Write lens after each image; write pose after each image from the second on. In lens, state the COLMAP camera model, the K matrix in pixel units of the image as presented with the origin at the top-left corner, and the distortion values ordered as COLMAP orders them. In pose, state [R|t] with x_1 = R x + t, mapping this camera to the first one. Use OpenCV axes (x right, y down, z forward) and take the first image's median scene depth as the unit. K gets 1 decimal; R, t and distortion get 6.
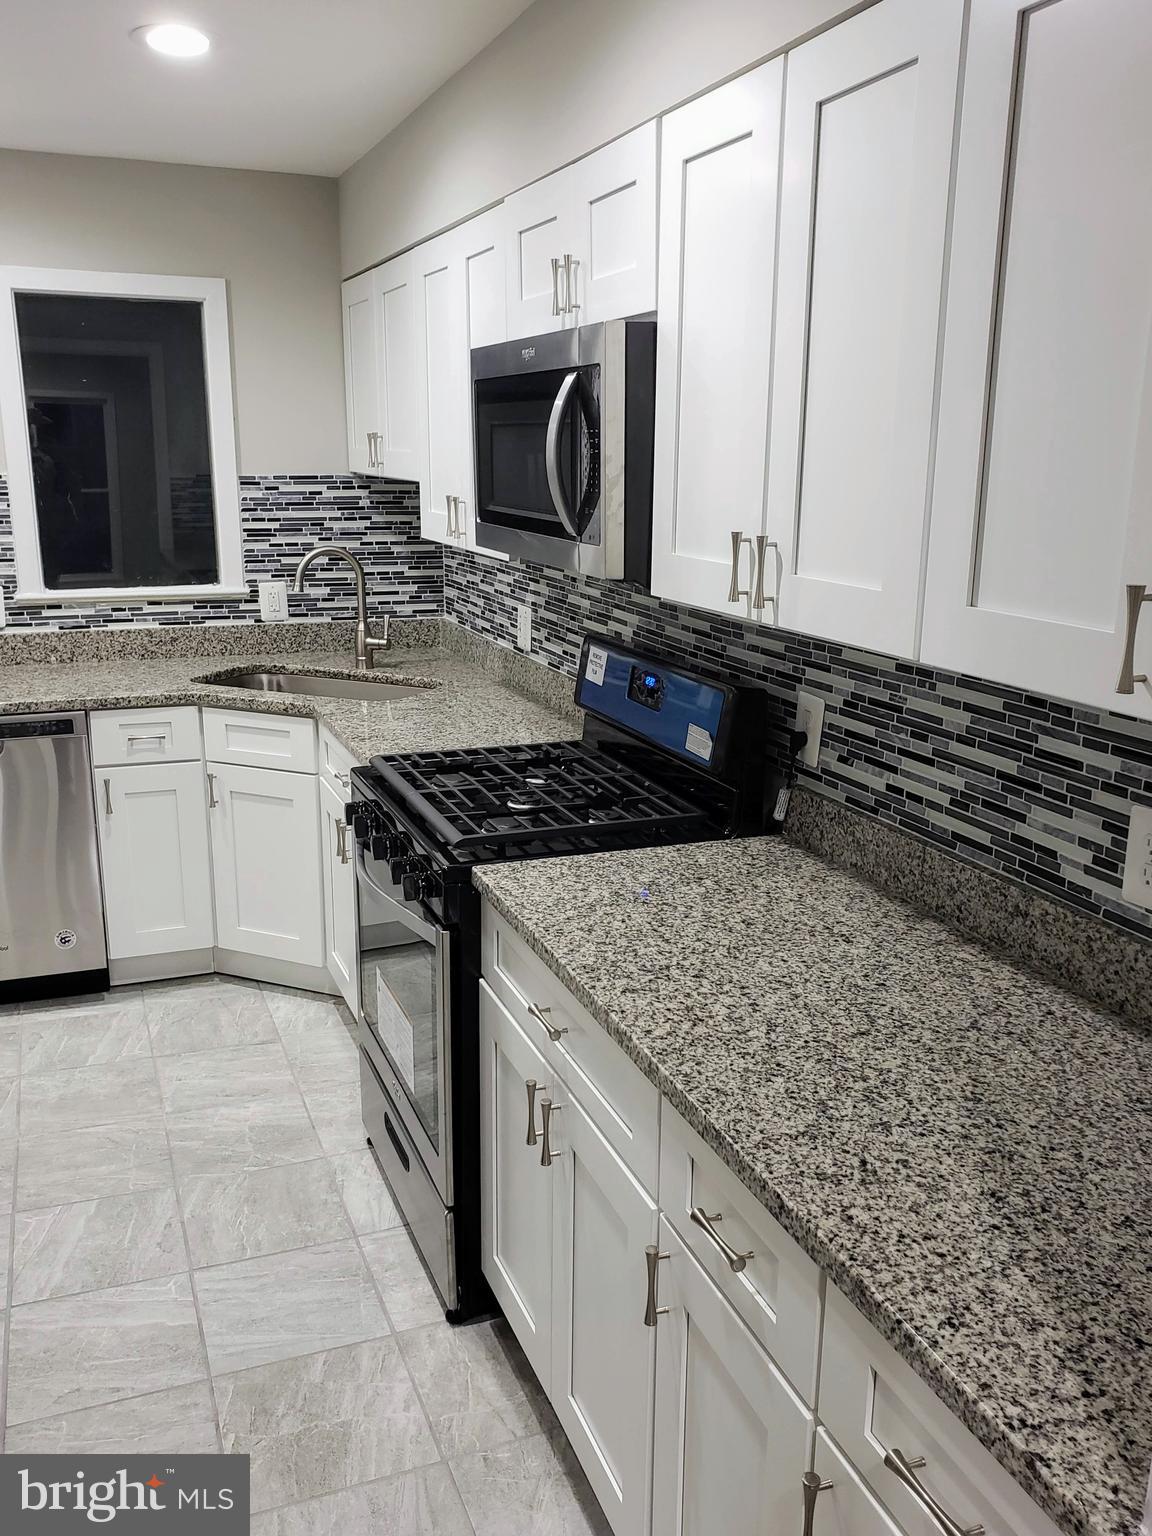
lens RADIAL K [[1292.7, 0, 576.0], [0, 1292.7, 768.0], [0, 0, 1]] dist [0.100485, -0.192637]
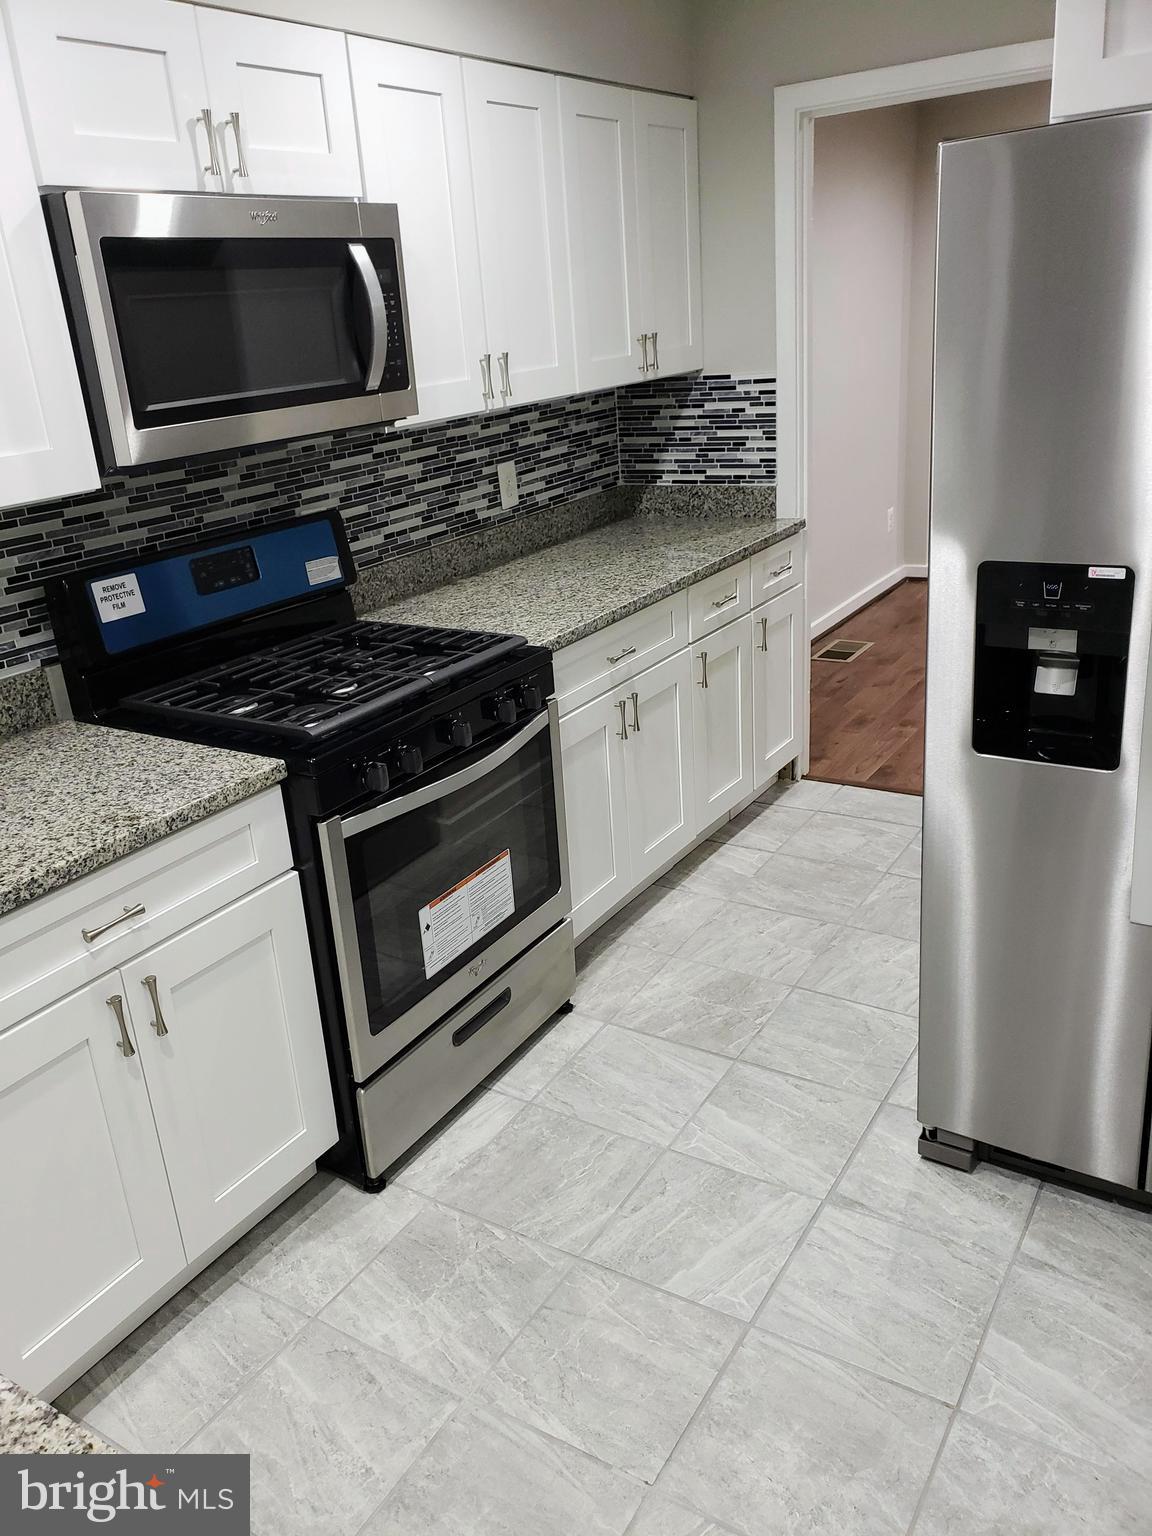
lens RADIAL K [[1195.5, 0, 563.6], [0, 1195.5, 789.4], [0, 0, 1]] dist [0.106009, -0.225464]
pose [[-0.587999, -0.266023, 0.763864, -0.974178], [0.265157, 0.828792, 0.492744, -0.354819], [-0.764165, 0.492277, -0.416791, 1.448070]]
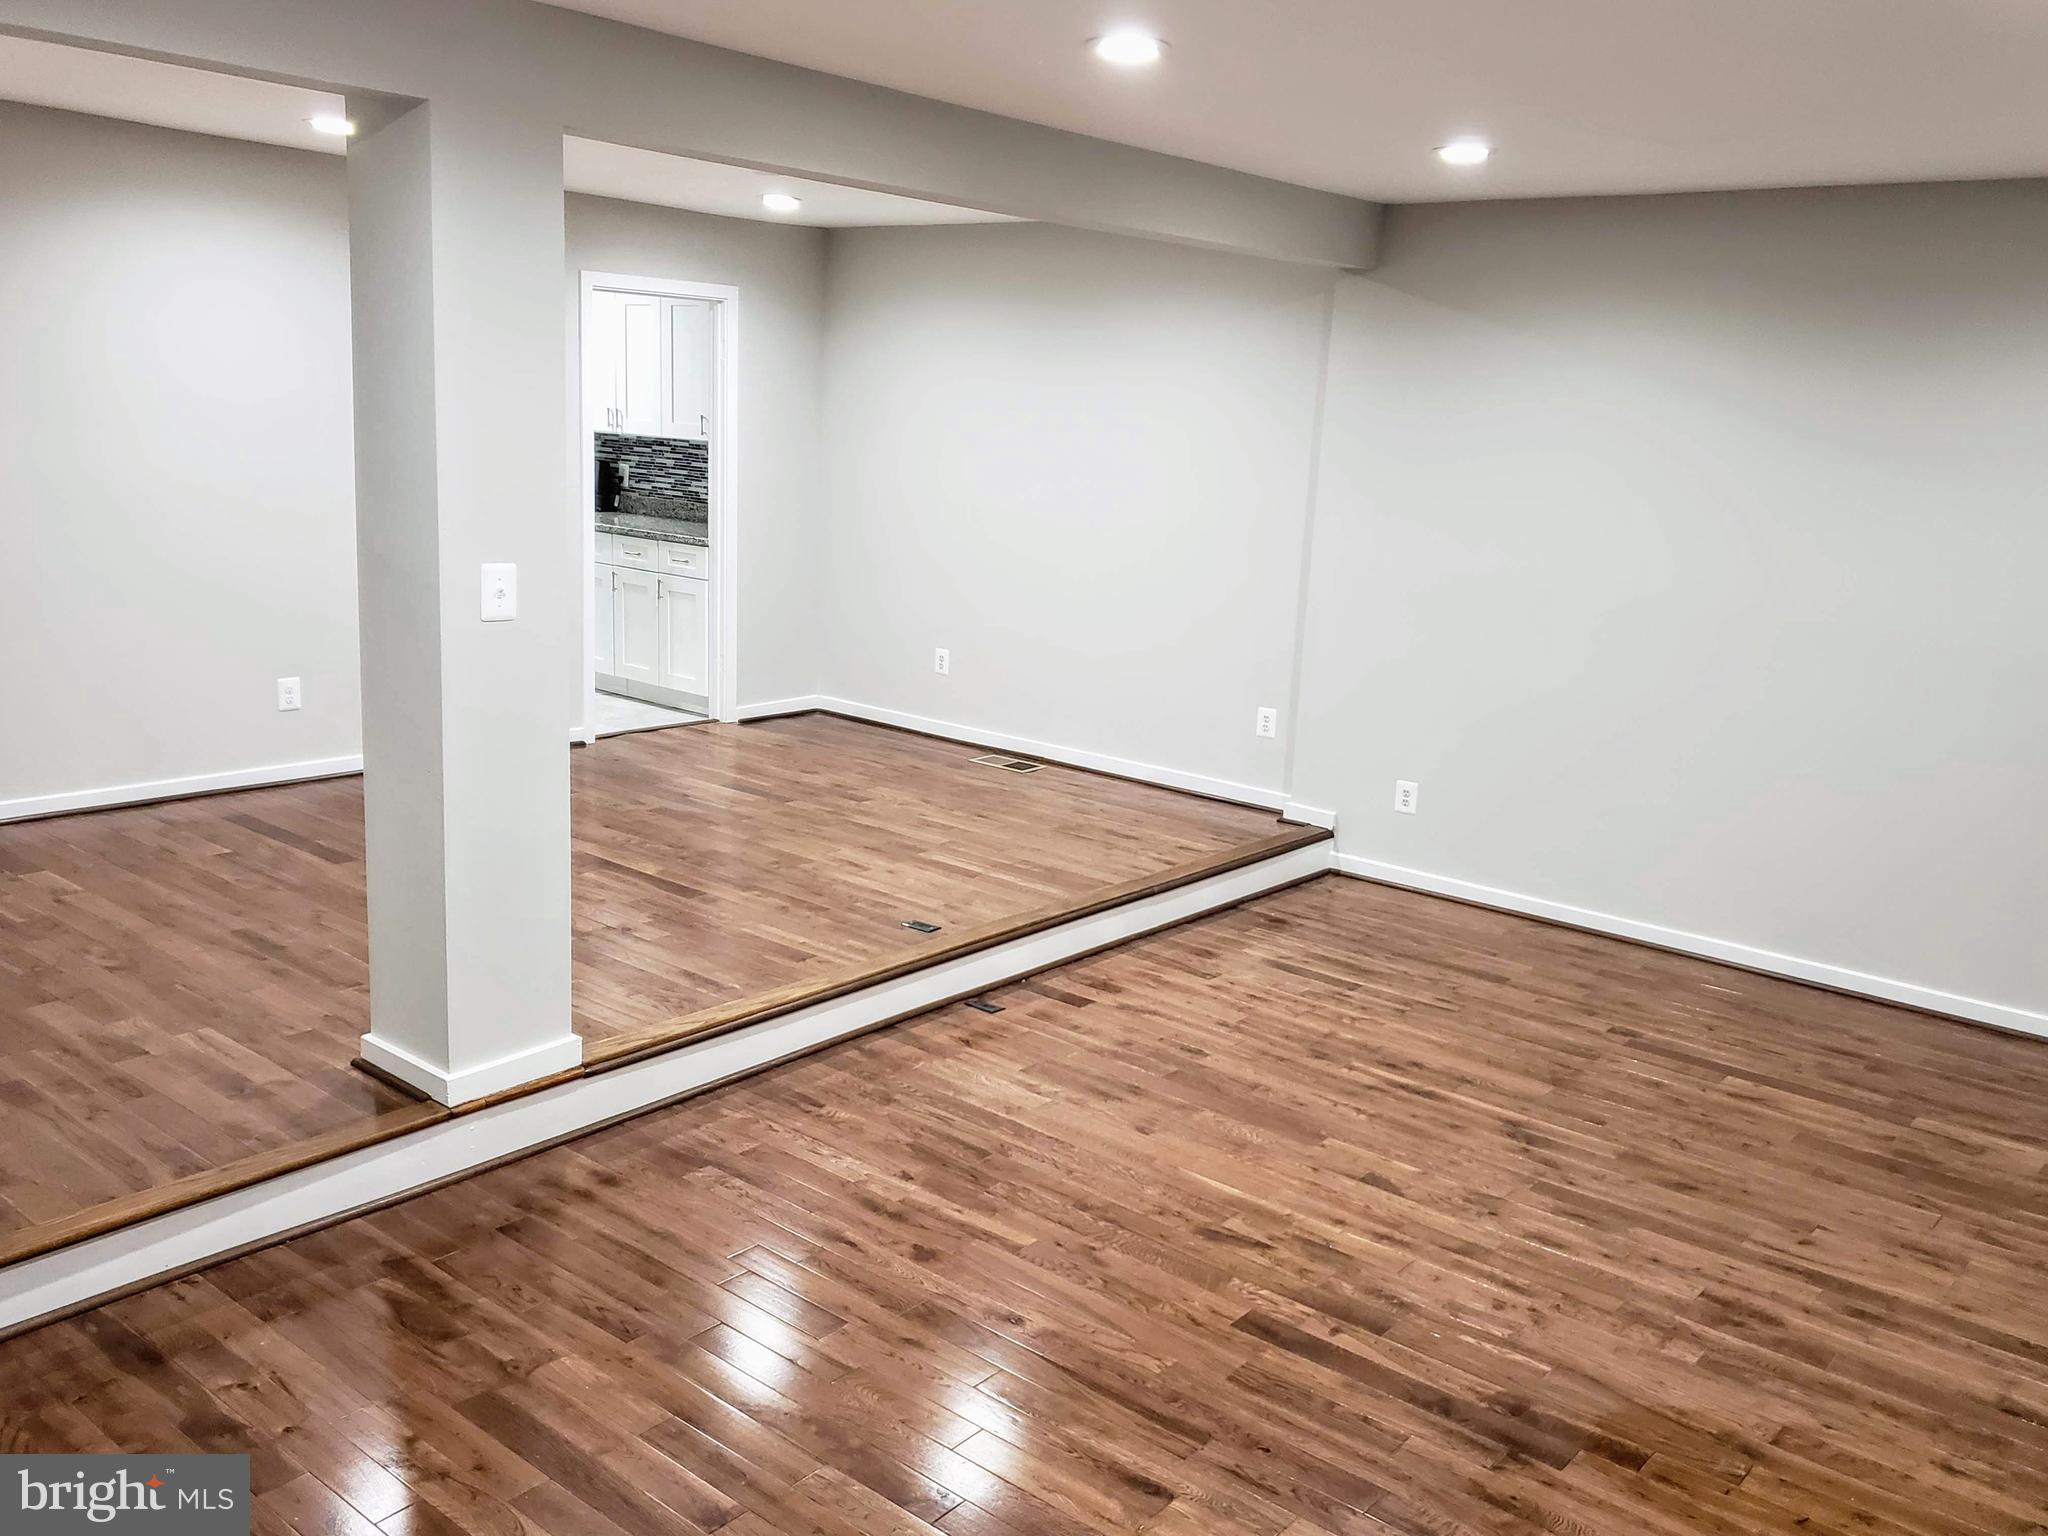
lens RADIAL K [[1690.6, 0, 1007.3], [0, 1690.6, 770.2], [0, 0, 1]] dist [0.147569, -0.303315]
pose [[0.879971, -0.071460, 0.469622, -0.983673], [0.077646, 0.996962, 0.006212, 0.720043], [-0.468639, 0.030998, 0.882846, -3.019013]]
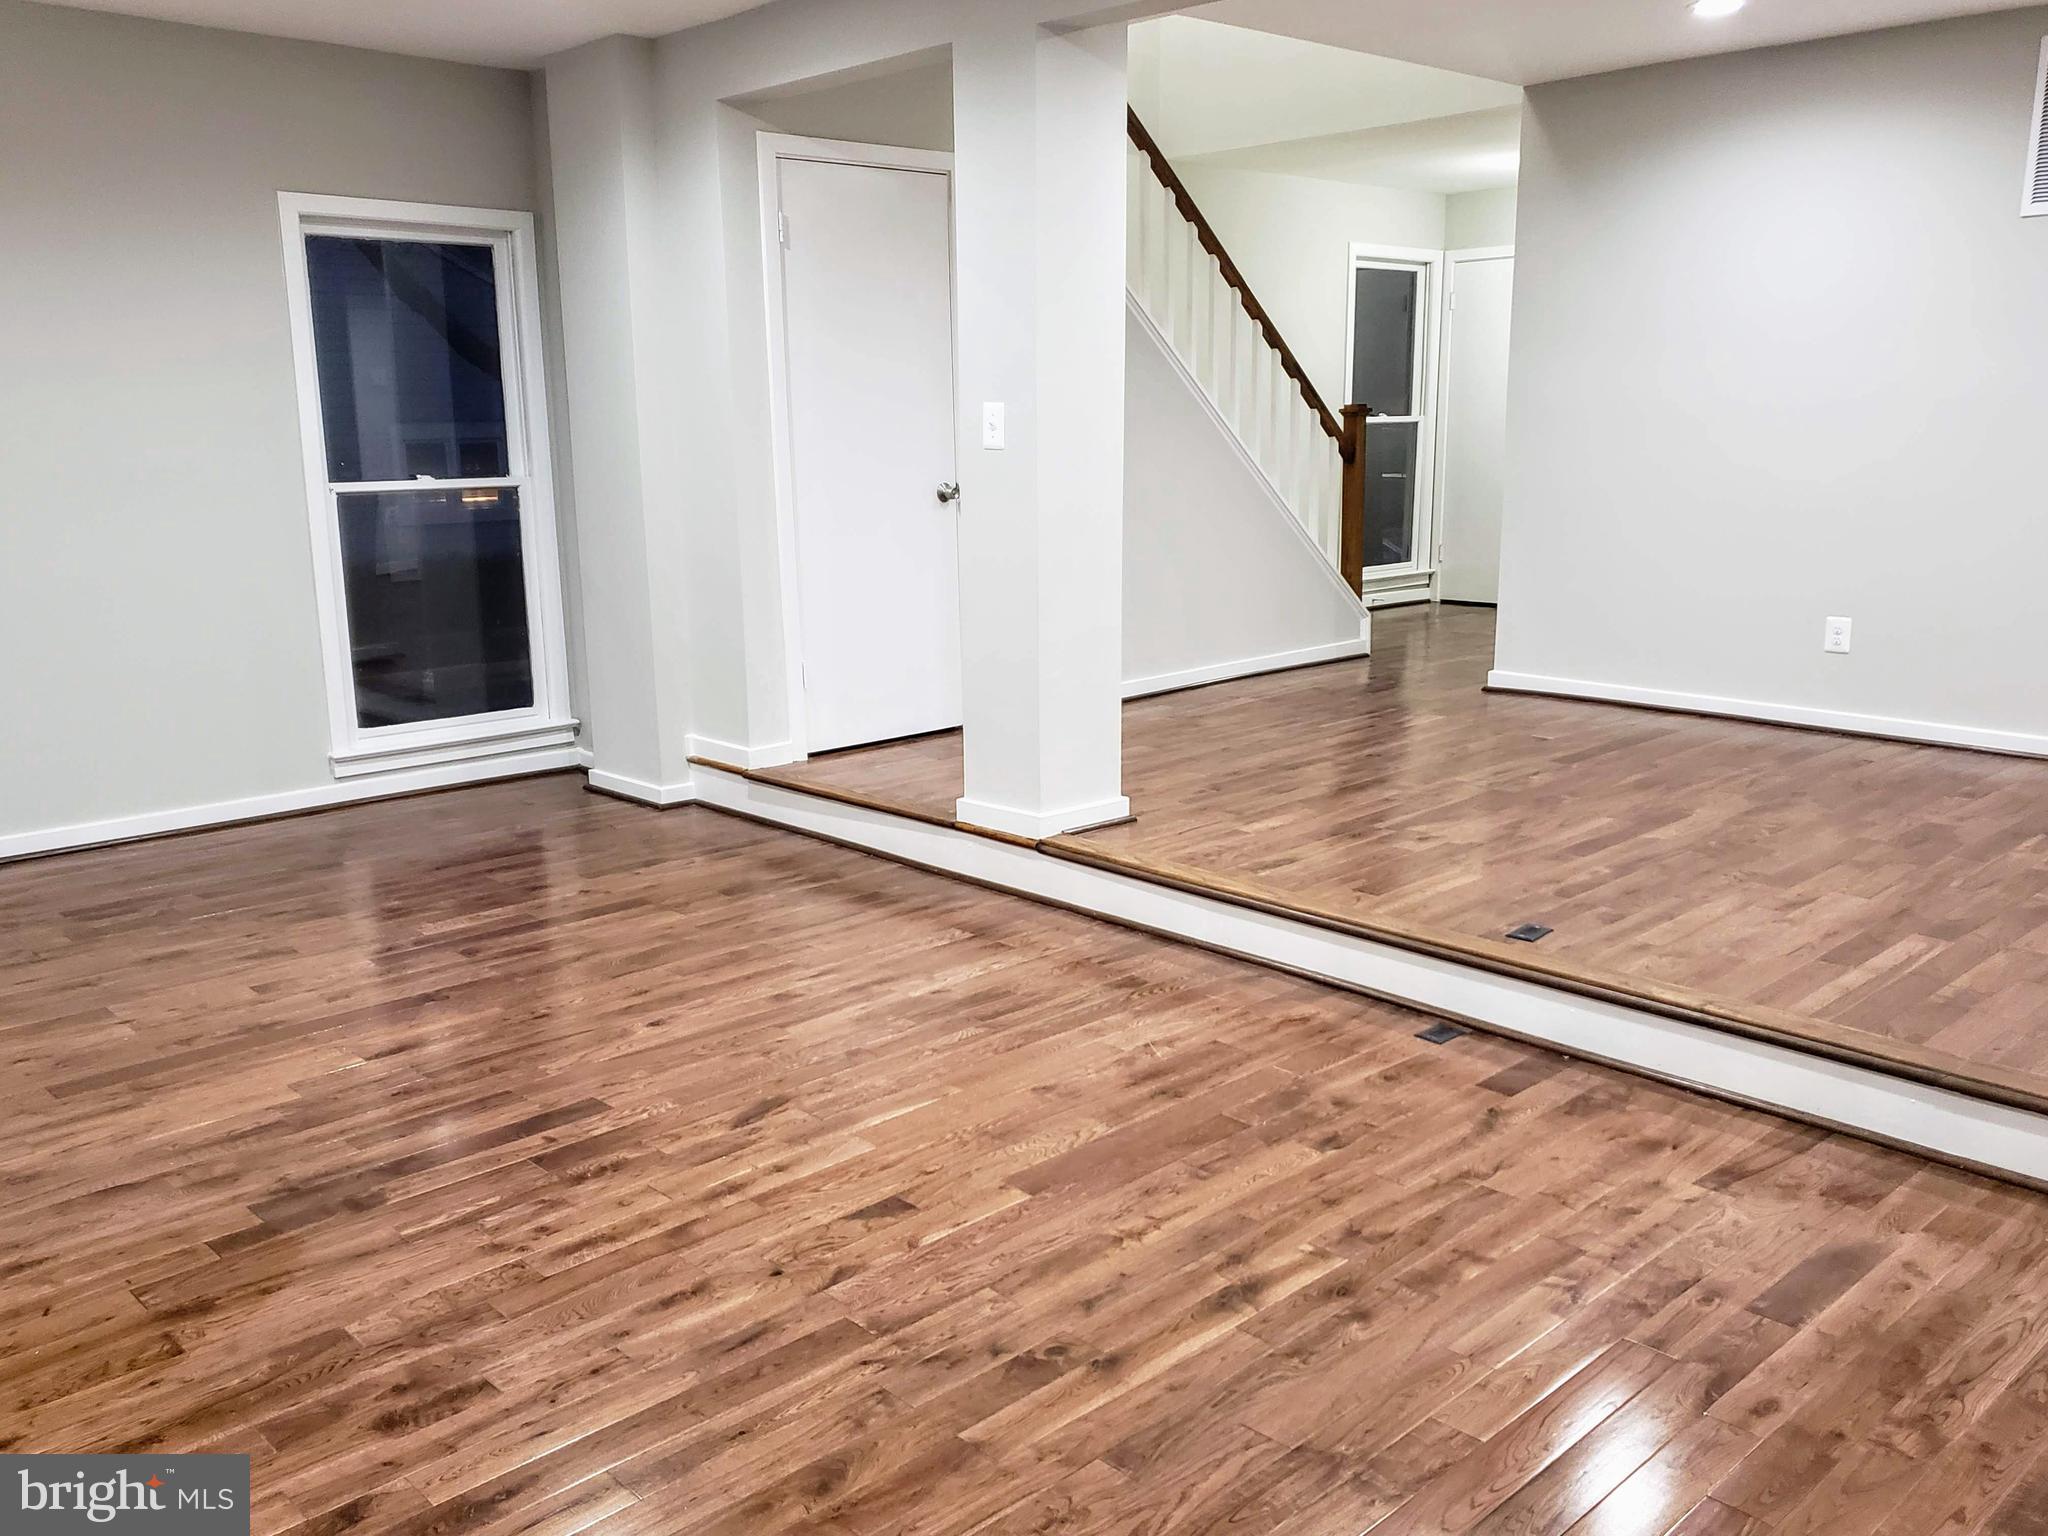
lens RADIAL K [[1690.6, 0, 1007.3], [0, 1690.6, 770.2], [0, 0, 1]] dist [0.147569, -0.303315]
pose [[0.374796, 0.178264, -0.909808, 1.252440], [-0.208875, 0.972346, 0.104471, 0.710760], [0.903271, 0.150880, 0.401666, -2.125801]]
